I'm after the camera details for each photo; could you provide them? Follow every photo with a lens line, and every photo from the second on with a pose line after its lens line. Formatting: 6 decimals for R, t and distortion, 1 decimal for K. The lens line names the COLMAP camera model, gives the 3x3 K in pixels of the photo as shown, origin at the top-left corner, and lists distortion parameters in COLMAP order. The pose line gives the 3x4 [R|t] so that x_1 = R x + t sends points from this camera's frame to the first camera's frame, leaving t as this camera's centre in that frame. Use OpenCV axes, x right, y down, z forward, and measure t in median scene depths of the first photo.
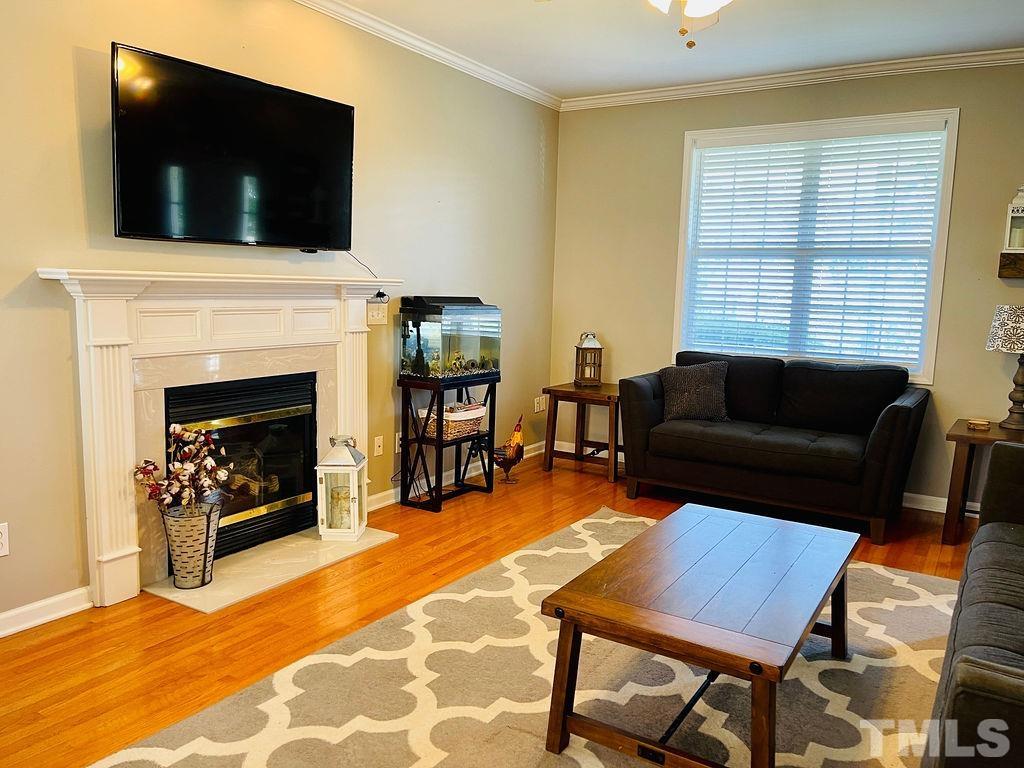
lens RADIAL K [[787.0, 0, 512.6], [0, 787.0, 406.1], [0, 0, 1]] dist [0.015285, 0.000470]
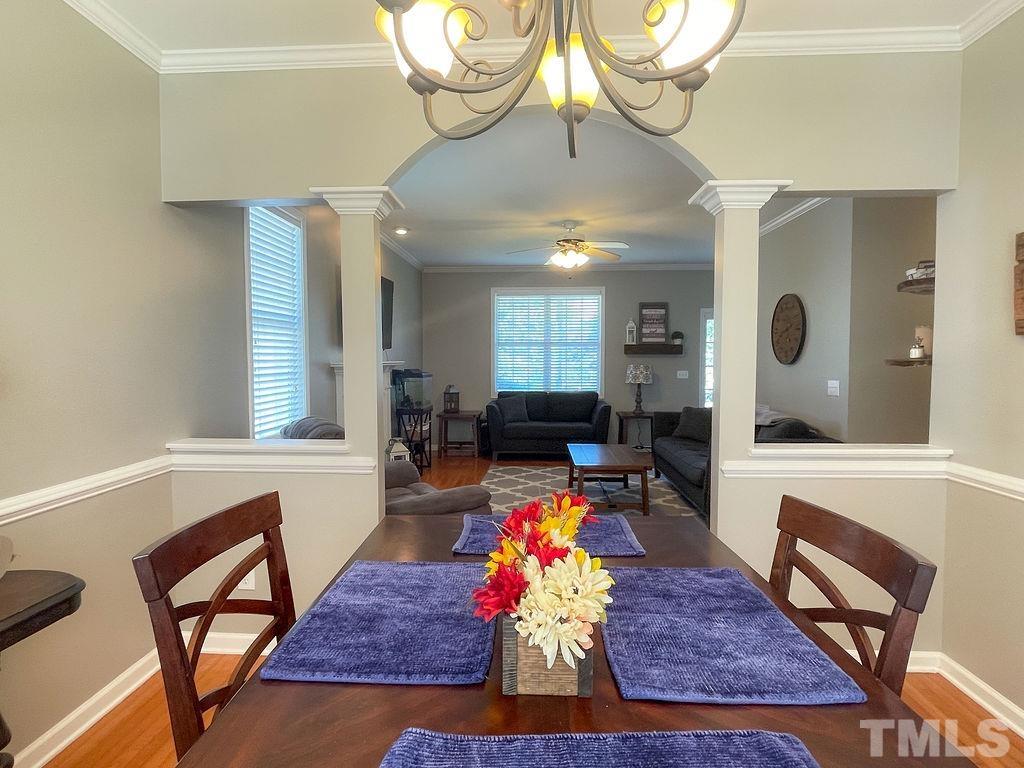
lens RADIAL K [[572.8, 0, 509.5], [0, 572.8, 381.3], [0, 0, 1]] dist [-0.002704, -0.001481]
pose [[0.874846, -0.044471, 0.482355, -0.597254], [0.096523, 0.991812, -0.083624, 0.039217], [-0.474686, 0.119716, 0.871975, -0.397841]]
